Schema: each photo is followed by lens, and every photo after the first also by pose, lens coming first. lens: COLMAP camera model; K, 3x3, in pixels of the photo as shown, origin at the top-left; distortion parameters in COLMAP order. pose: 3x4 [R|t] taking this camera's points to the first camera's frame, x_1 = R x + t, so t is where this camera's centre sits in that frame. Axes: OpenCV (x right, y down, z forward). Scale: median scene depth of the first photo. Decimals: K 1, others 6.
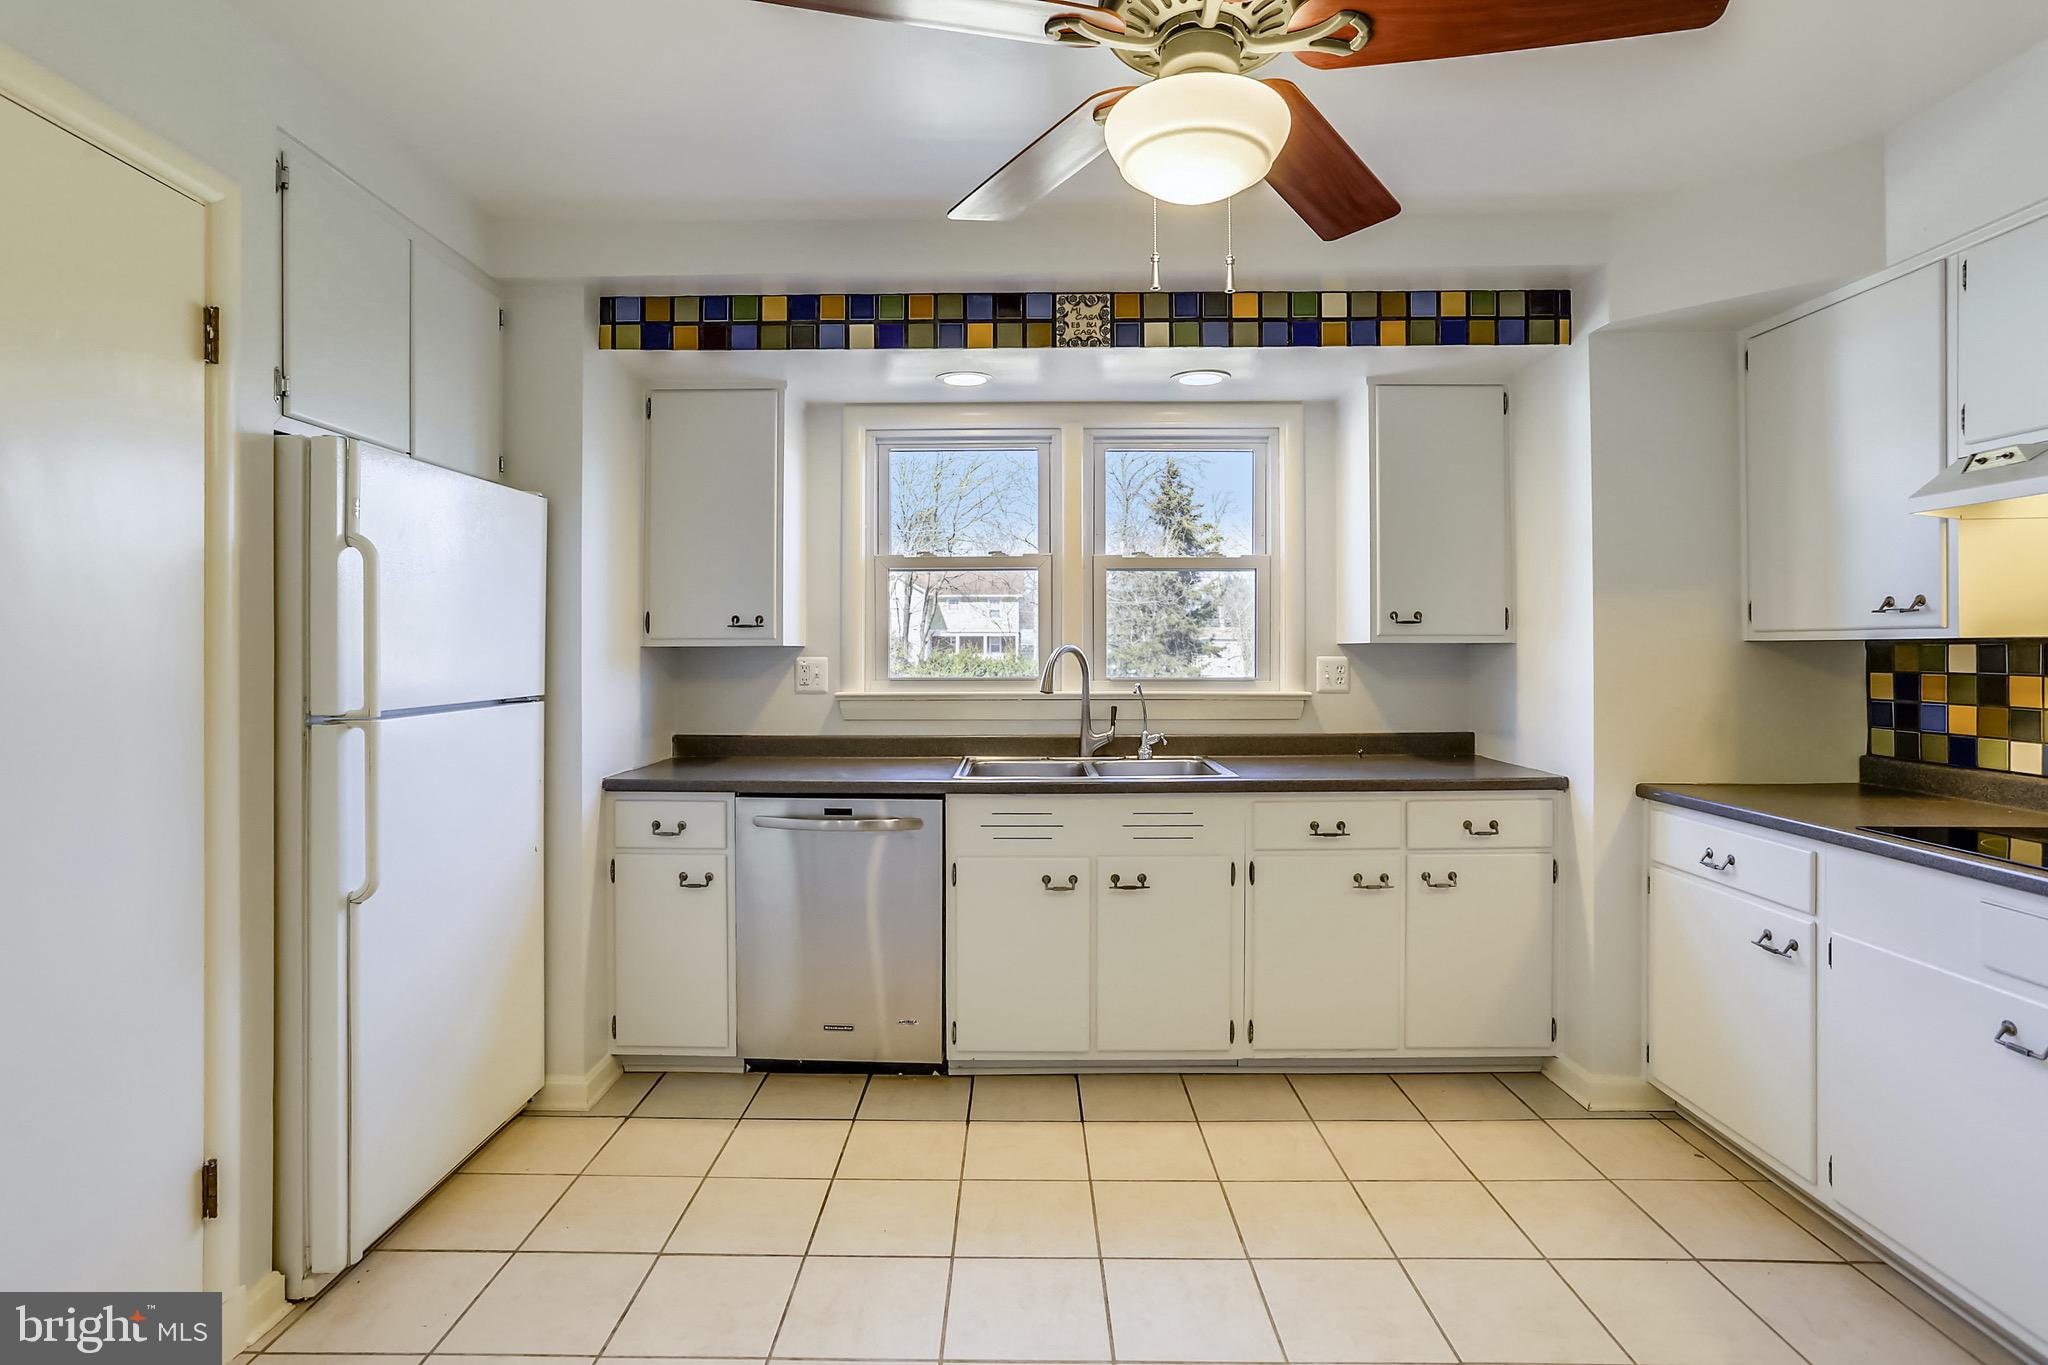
lens RADIAL K [[1010.6, 0, 1013.9], [0, 1010.6, 656.4], [0, 0, 1]] dist [-0.068326, 0.041224]
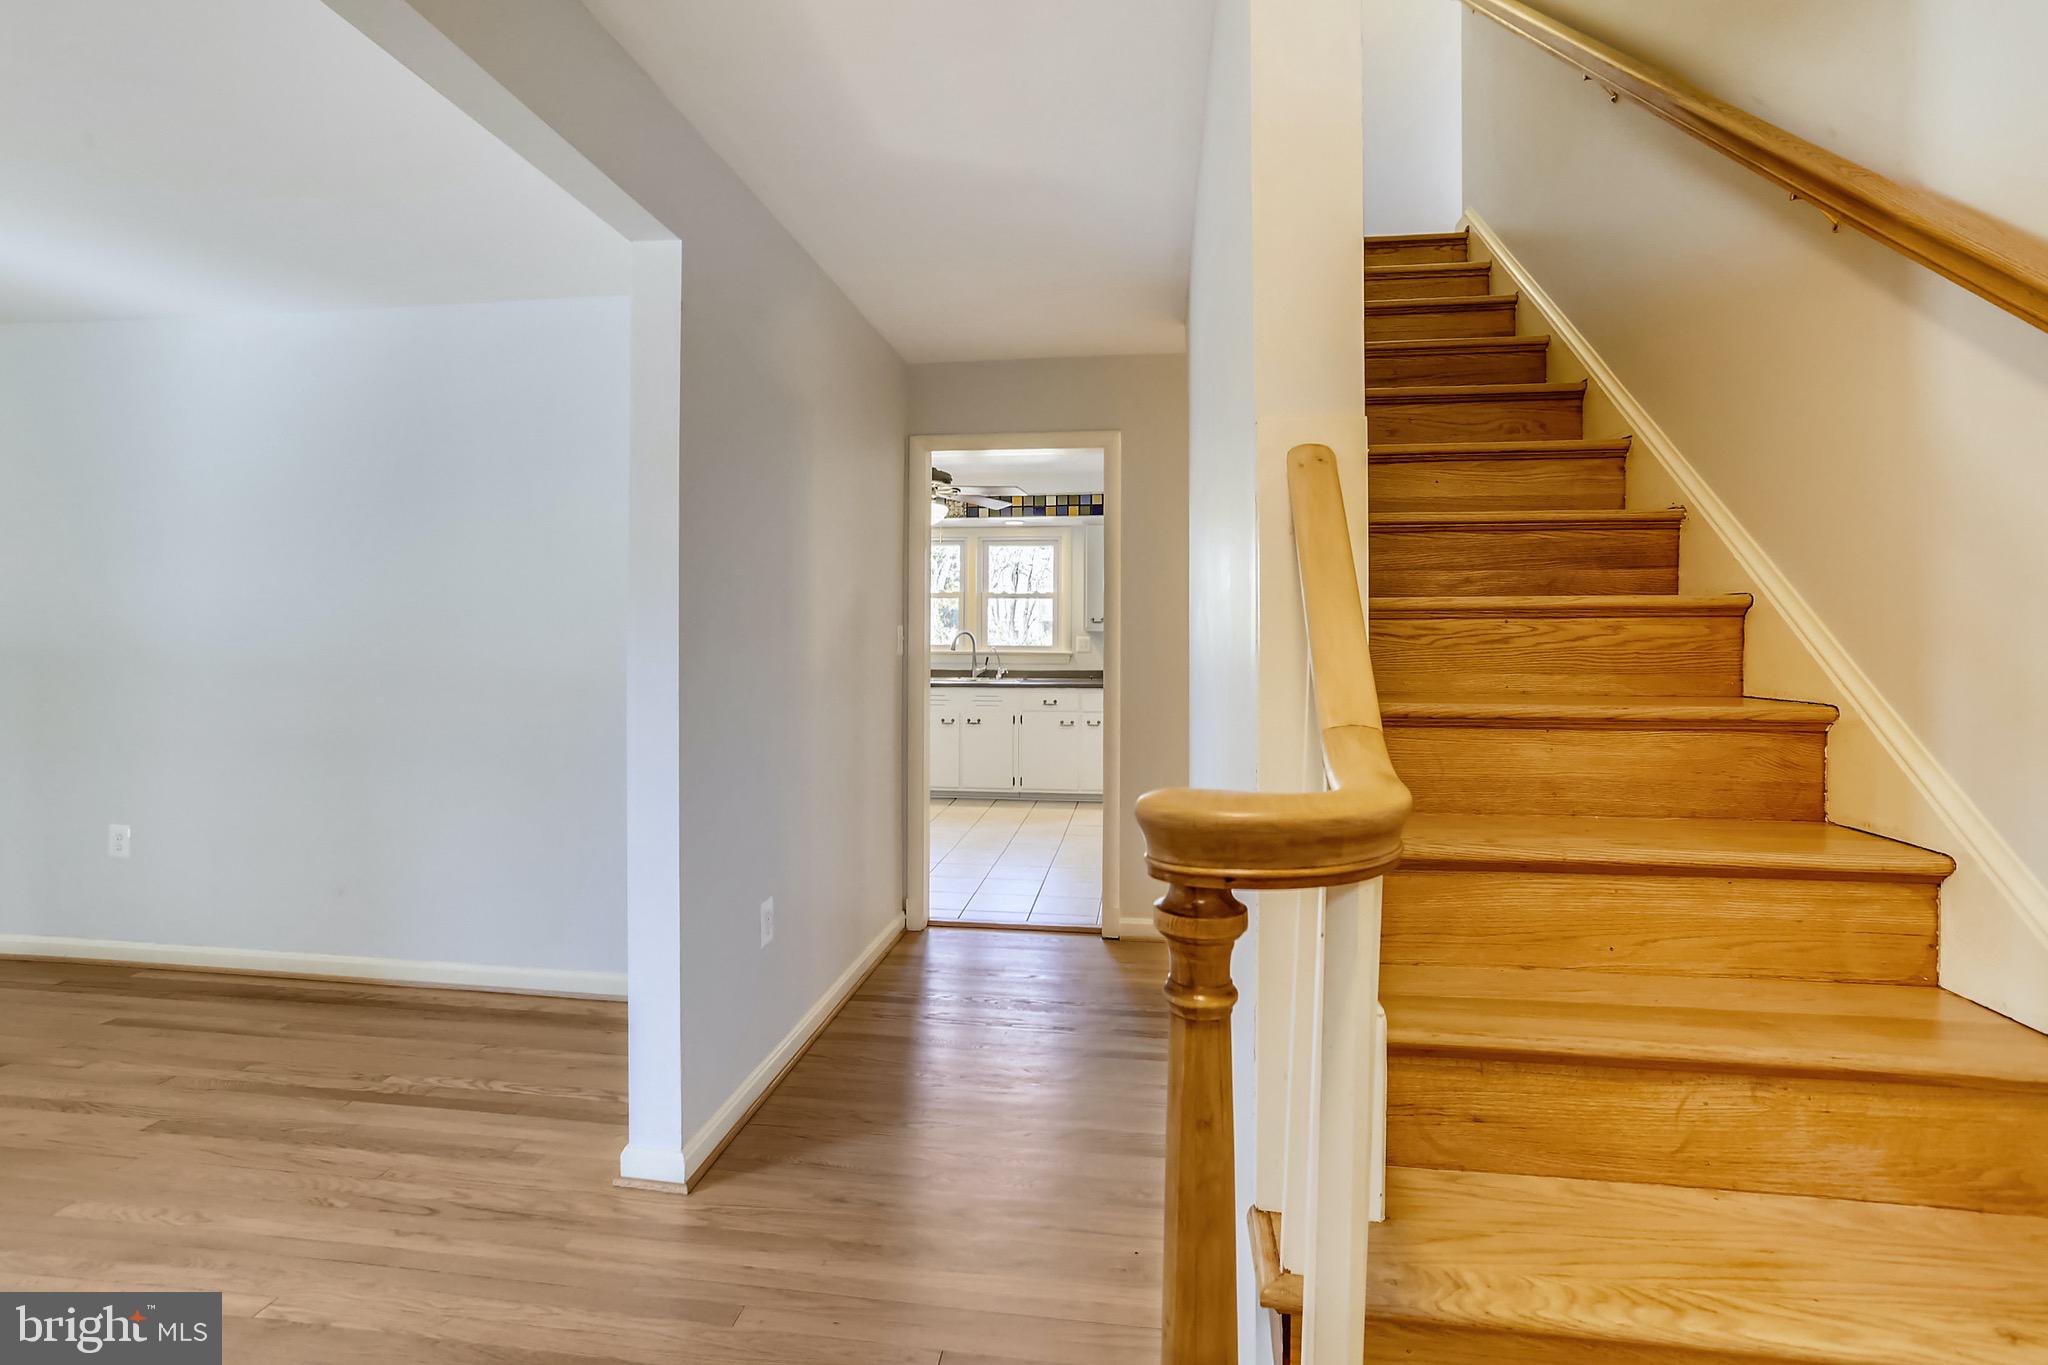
lens RADIAL K [[1010.6, 0, 1013.9], [0, 1010.6, 656.4], [0, 0, 1]] dist [-0.068326, 0.041224]
pose [[0.991593, 0.007141, -0.129199, 0.566694], [-0.005552, 0.999905, 0.012652, 0.020667], [0.129277, -0.011828, 0.991538, -1.620337]]
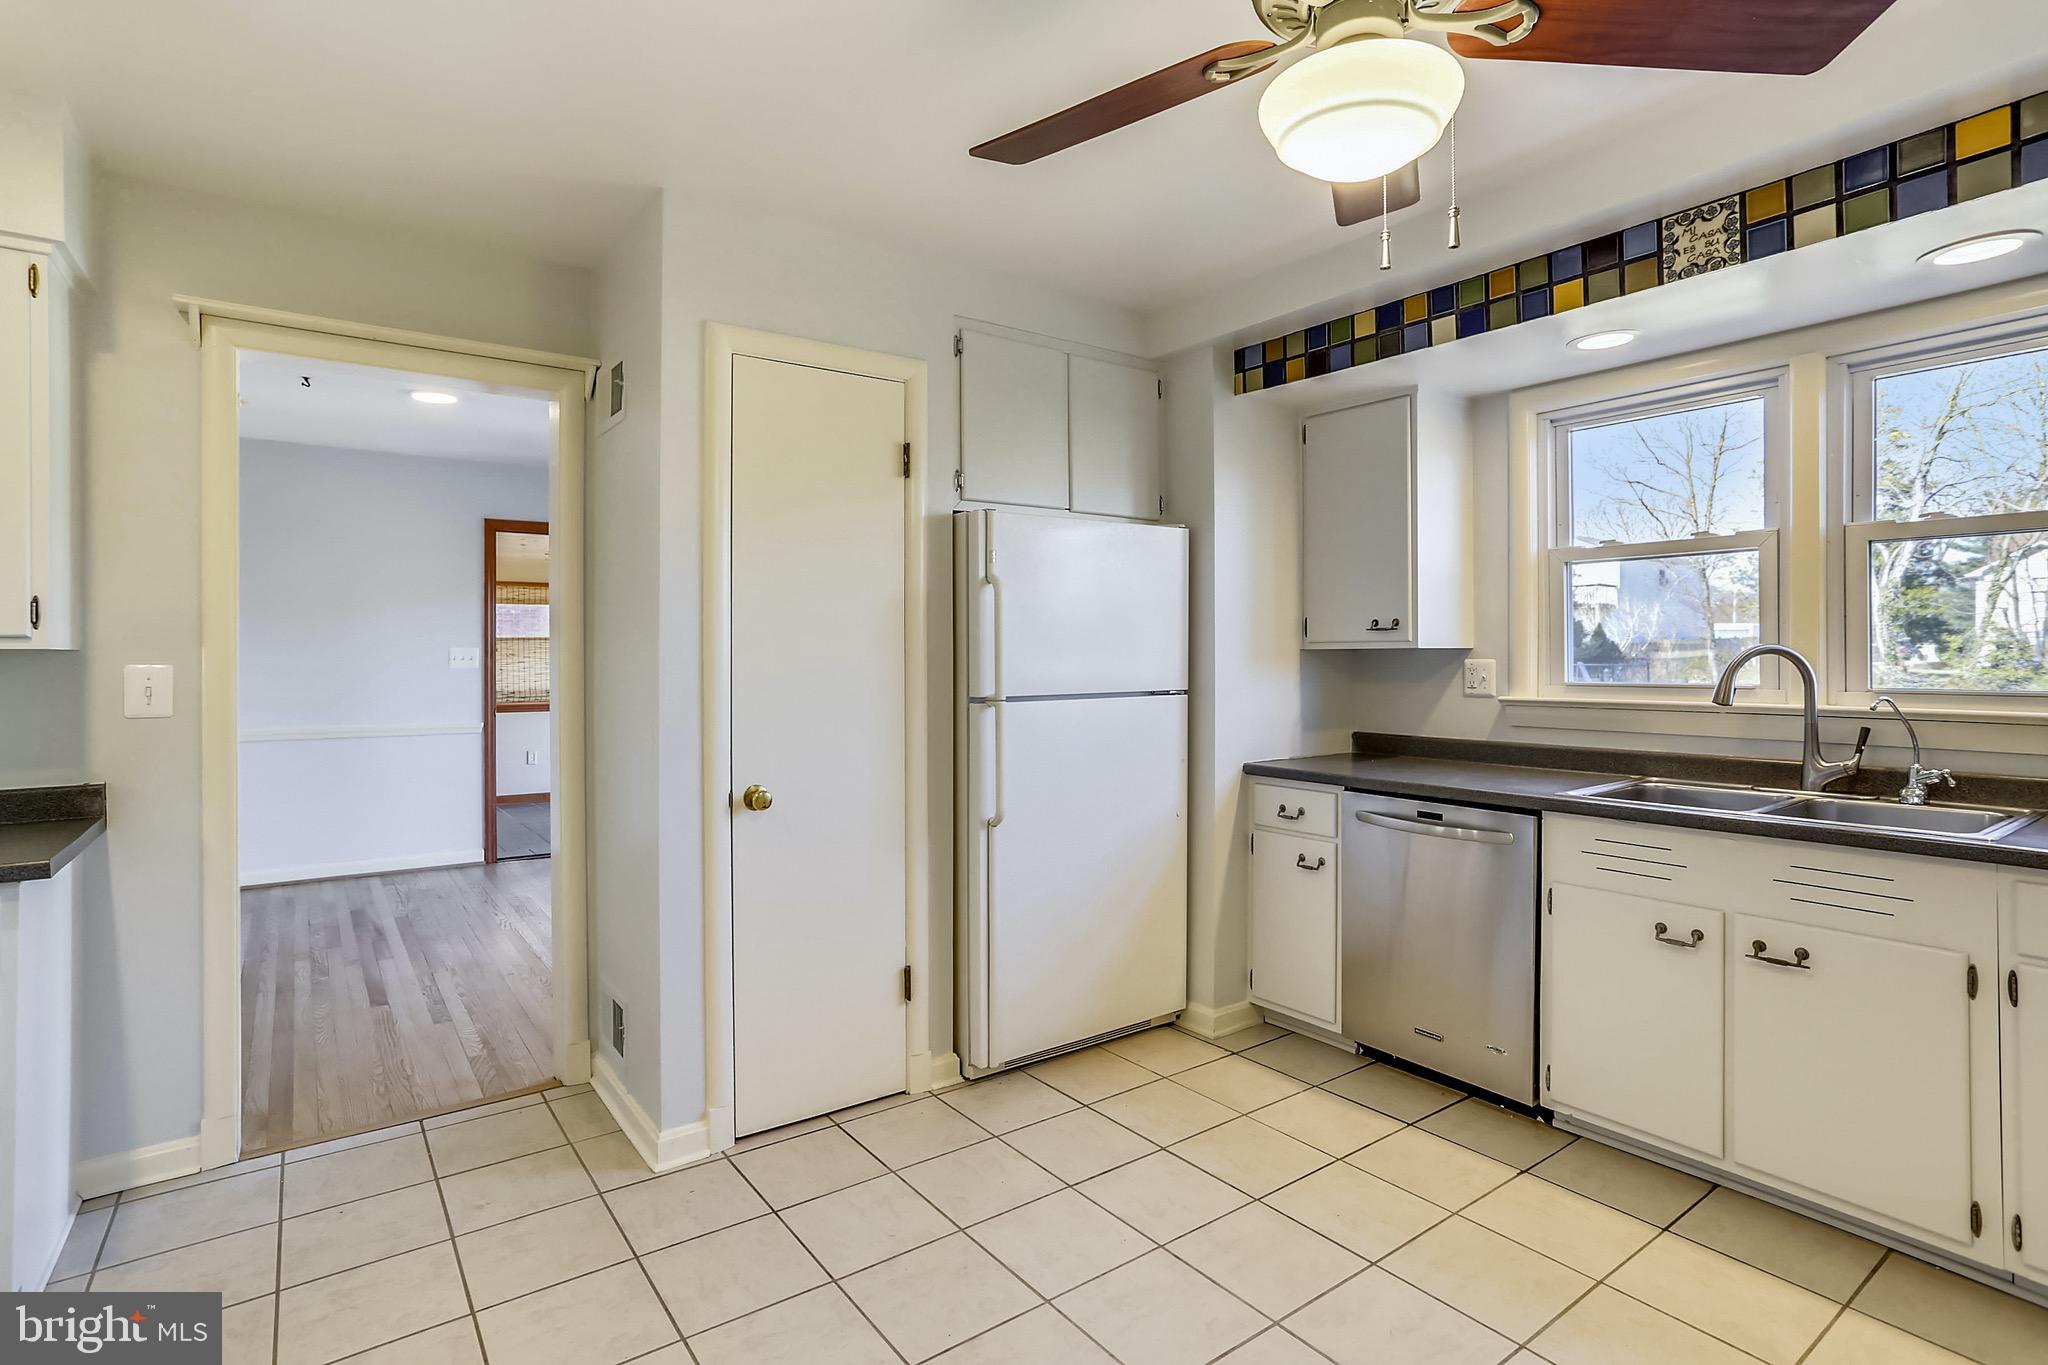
lens RADIAL K [[1008.5, 0, 1019.2], [0, 1008.5, 662.1], [0, 0, 1]] dist [-0.053044, 0.028297]
pose [[0.596799, 0.004956, -0.802376, 0.373895], [-0.001275, 0.999986, 0.005229, -0.001329], [0.802390, -0.002097, 0.596796, 0.090666]]
